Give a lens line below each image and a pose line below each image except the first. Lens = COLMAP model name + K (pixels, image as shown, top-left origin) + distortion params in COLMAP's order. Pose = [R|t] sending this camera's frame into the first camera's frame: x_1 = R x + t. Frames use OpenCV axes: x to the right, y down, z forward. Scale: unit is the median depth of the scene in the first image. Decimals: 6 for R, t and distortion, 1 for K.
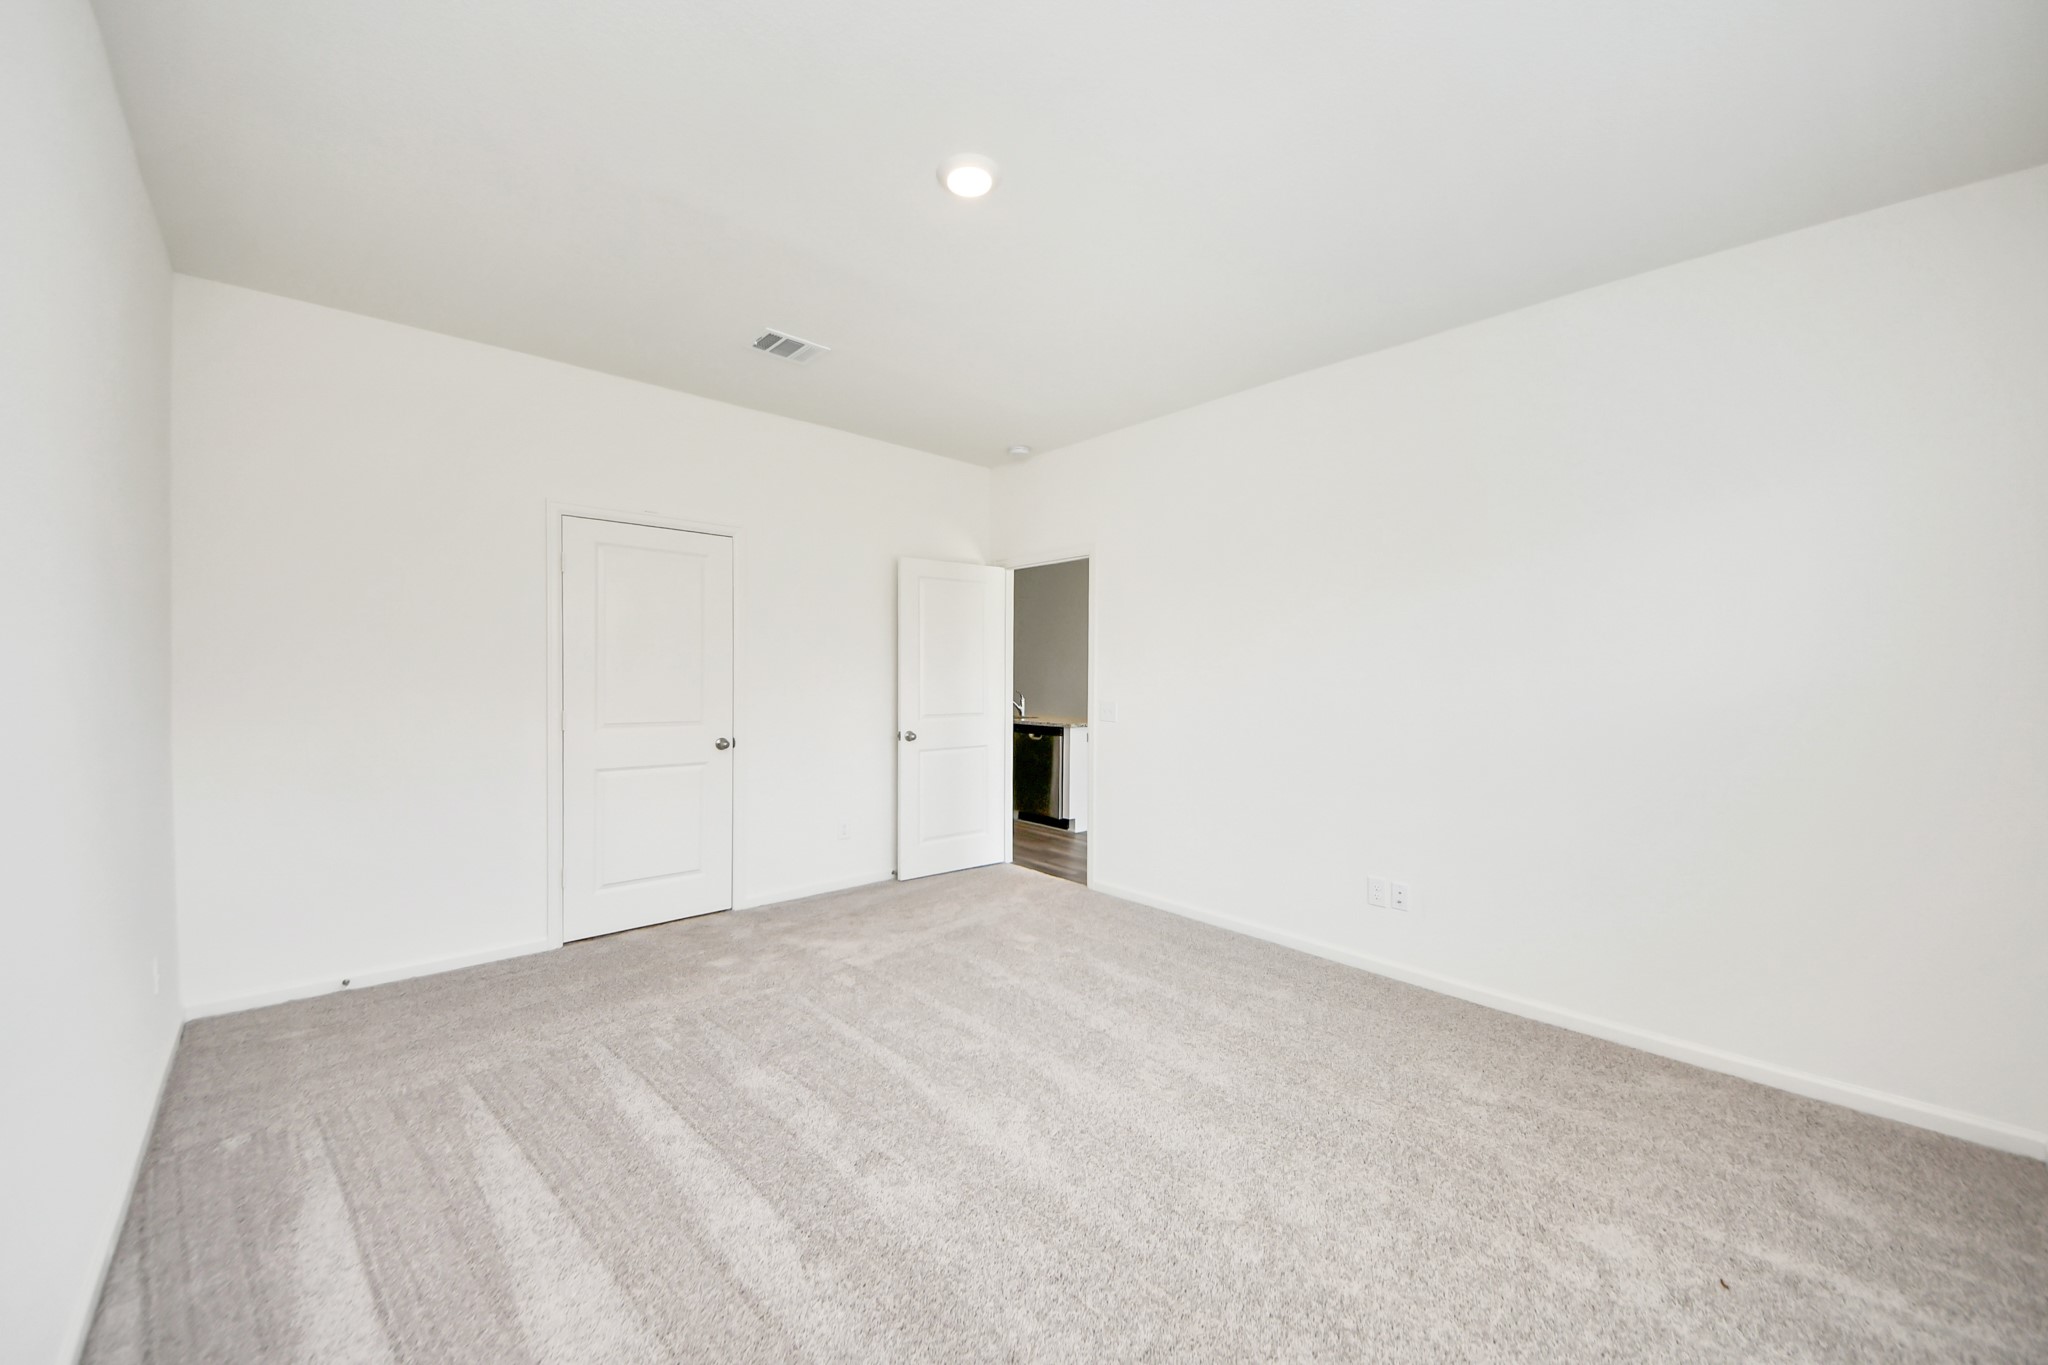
lens RADIAL K [[748.9, 0, 1021.4], [0, 748.9, 674.5], [0, 0, 1]] dist [0.000598, -0.000144]
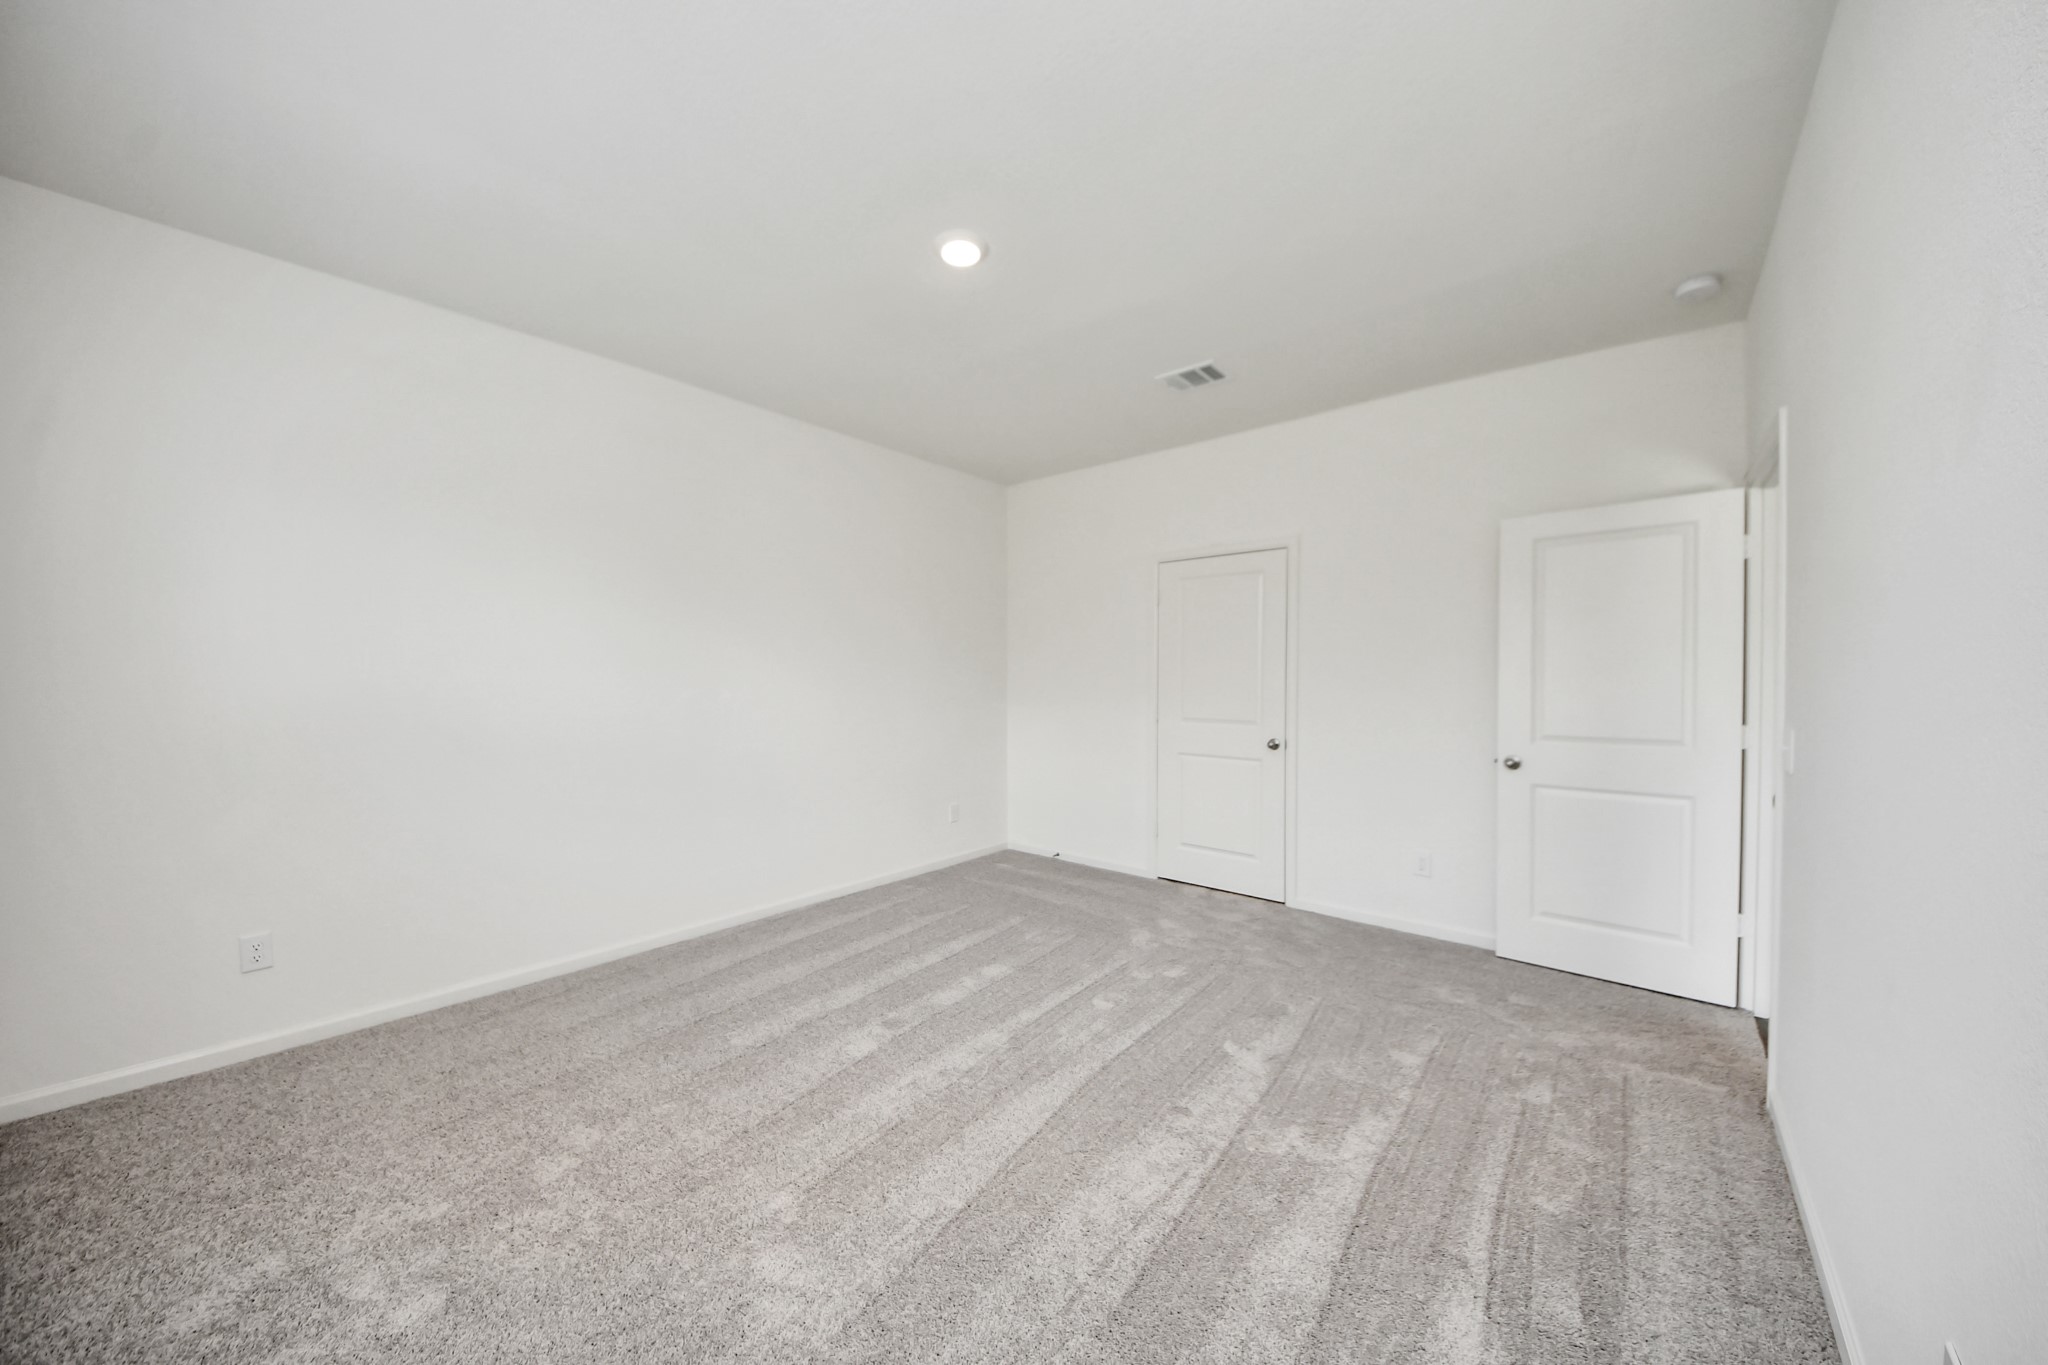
lens RADIAL K [[748.9, 0, 1005.3], [0, 748.9, 681.9], [0, 0, 1]] dist [0.000598, -0.000144]
pose [[0.113024, 0.012090, -0.993519, 0.750451], [0.013292, 0.999818, 0.013679, -0.018869], [0.993503, -0.014752, 0.112843, 0.616948]]
